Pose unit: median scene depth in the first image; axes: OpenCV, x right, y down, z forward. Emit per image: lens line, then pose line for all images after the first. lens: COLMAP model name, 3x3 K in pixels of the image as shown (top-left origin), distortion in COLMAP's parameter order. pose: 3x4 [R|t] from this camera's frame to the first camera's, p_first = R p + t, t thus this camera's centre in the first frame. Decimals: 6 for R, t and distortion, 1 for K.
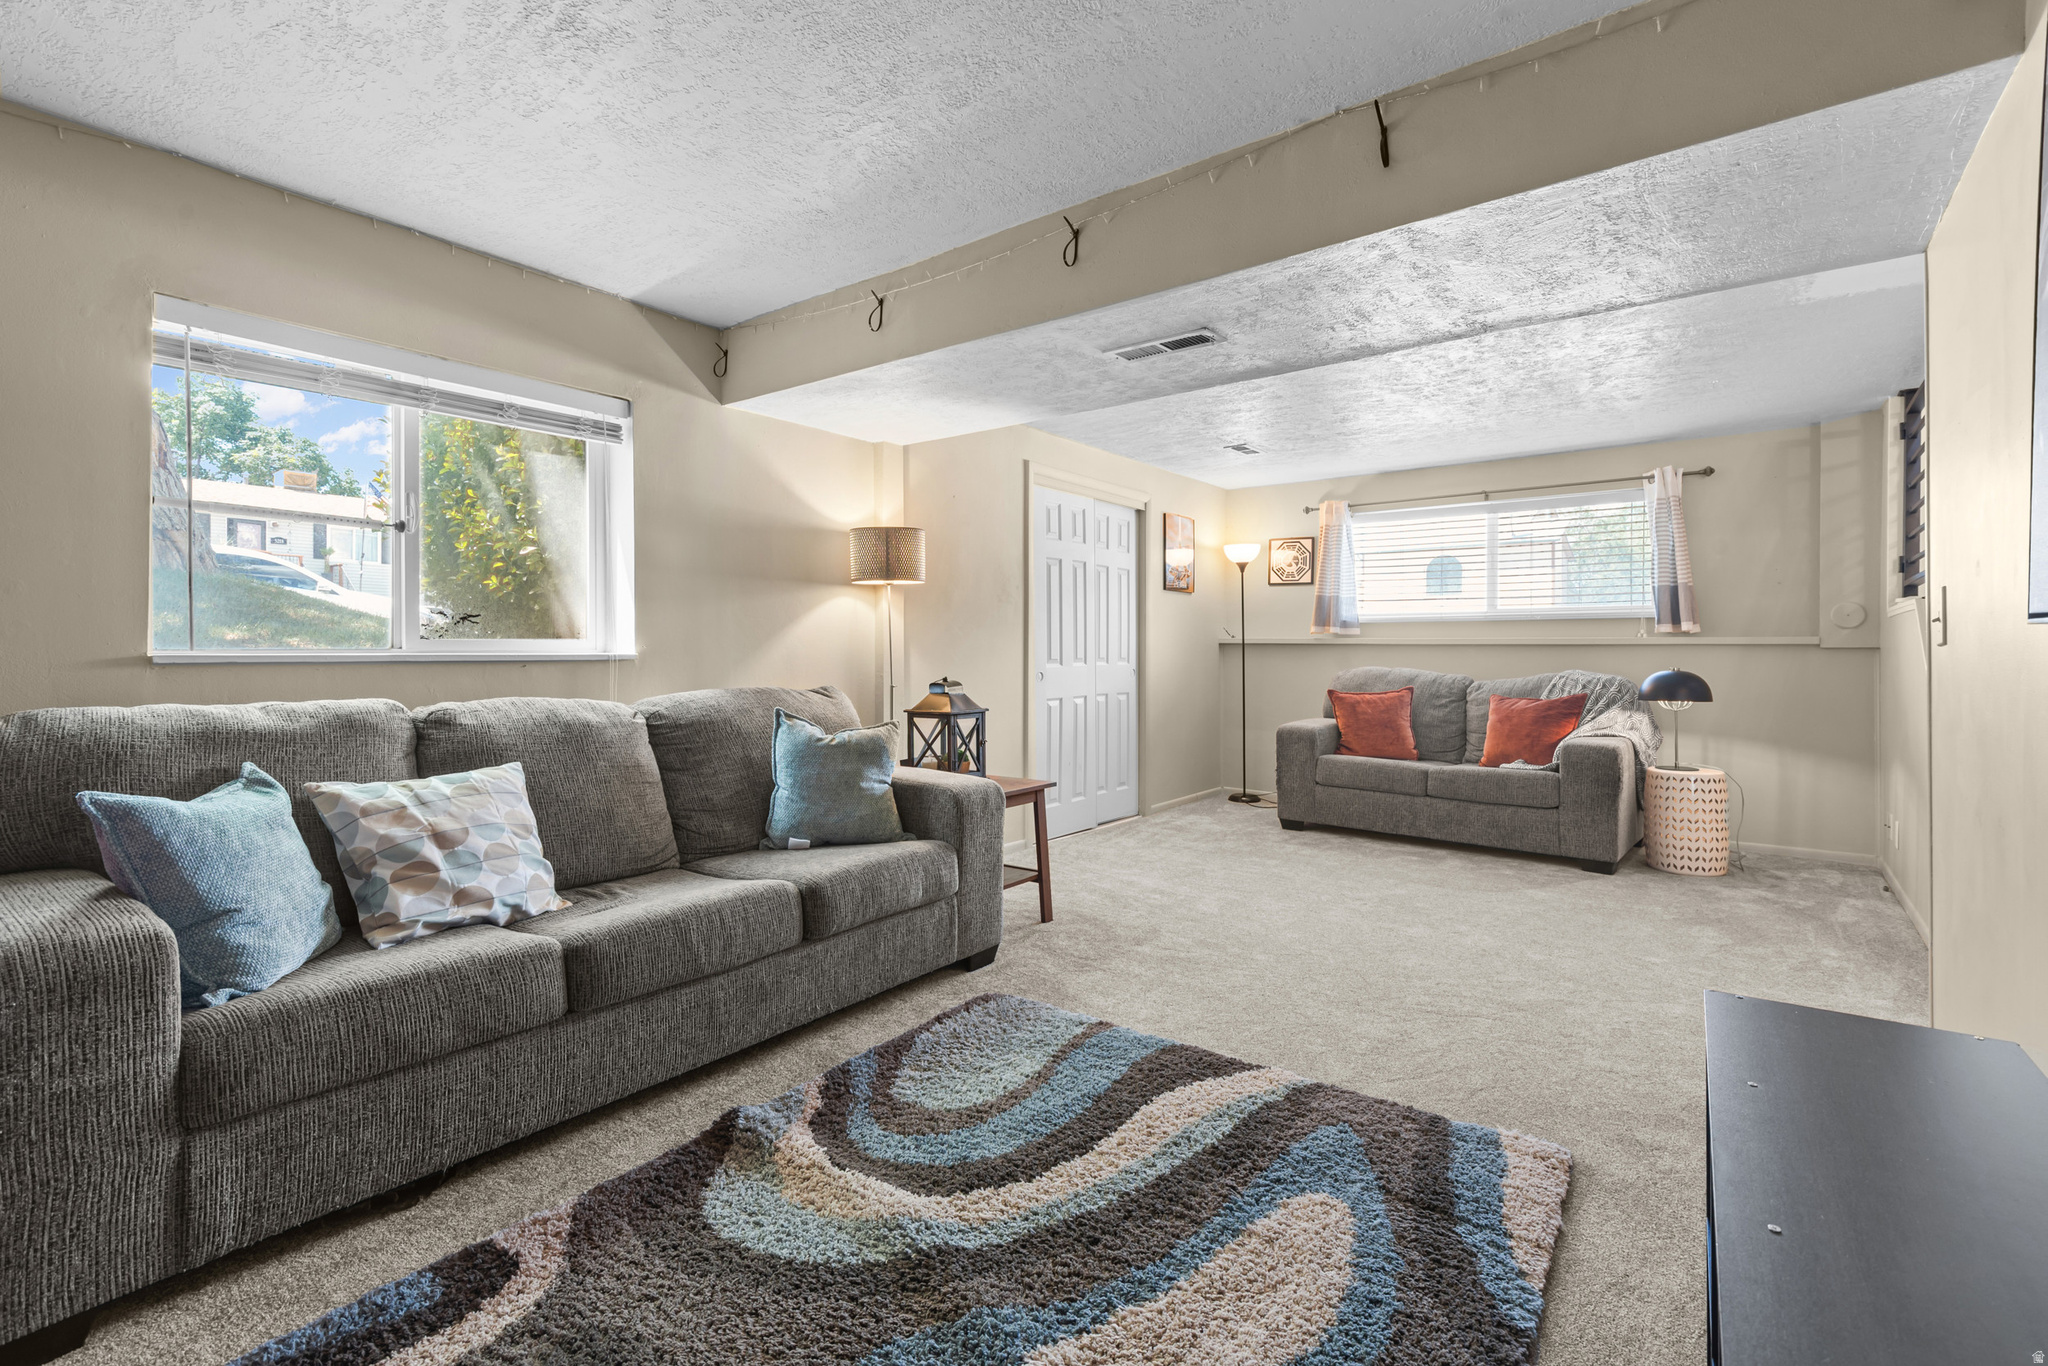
lens RADIAL K [[932.6, 0, 1026.9], [0, 932.6, 645.5], [0, 0, 1]] dist [0.036963, -0.018819]
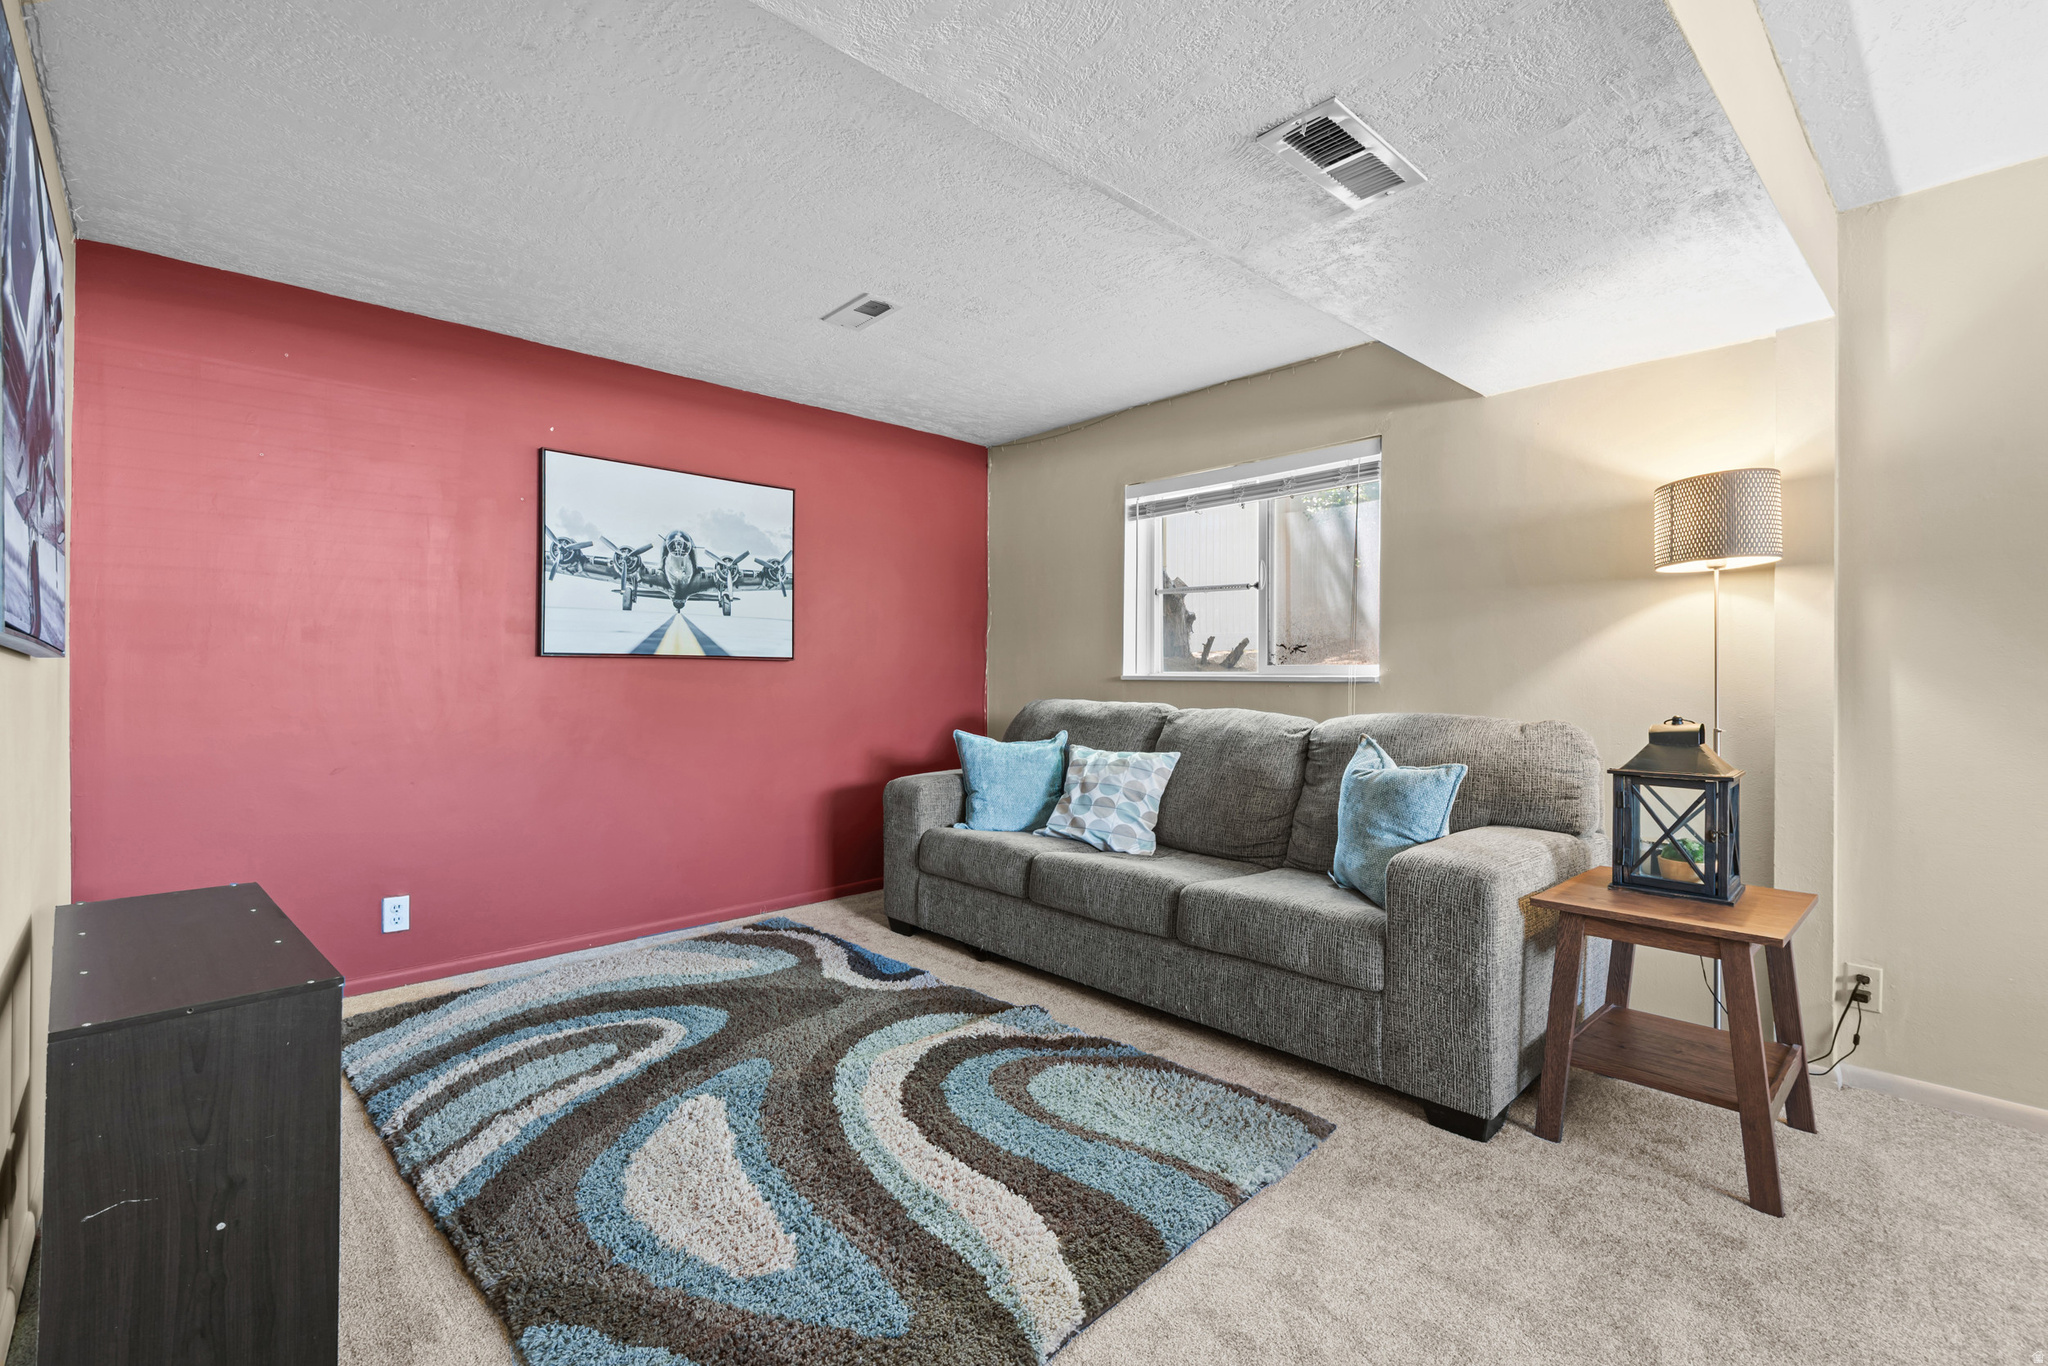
lens RADIAL K [[913.7, 0, 1025.5], [0, 913.7, 666.9], [0, 0, 1]] dist [0.037007, -0.010405]
pose [[-0.158338, -0.009048, -0.987344, 0.535248], [0.000475, 0.999957, -0.009239, 0.005772], [0.987385, -0.001932, -0.158327, 0.631236]]
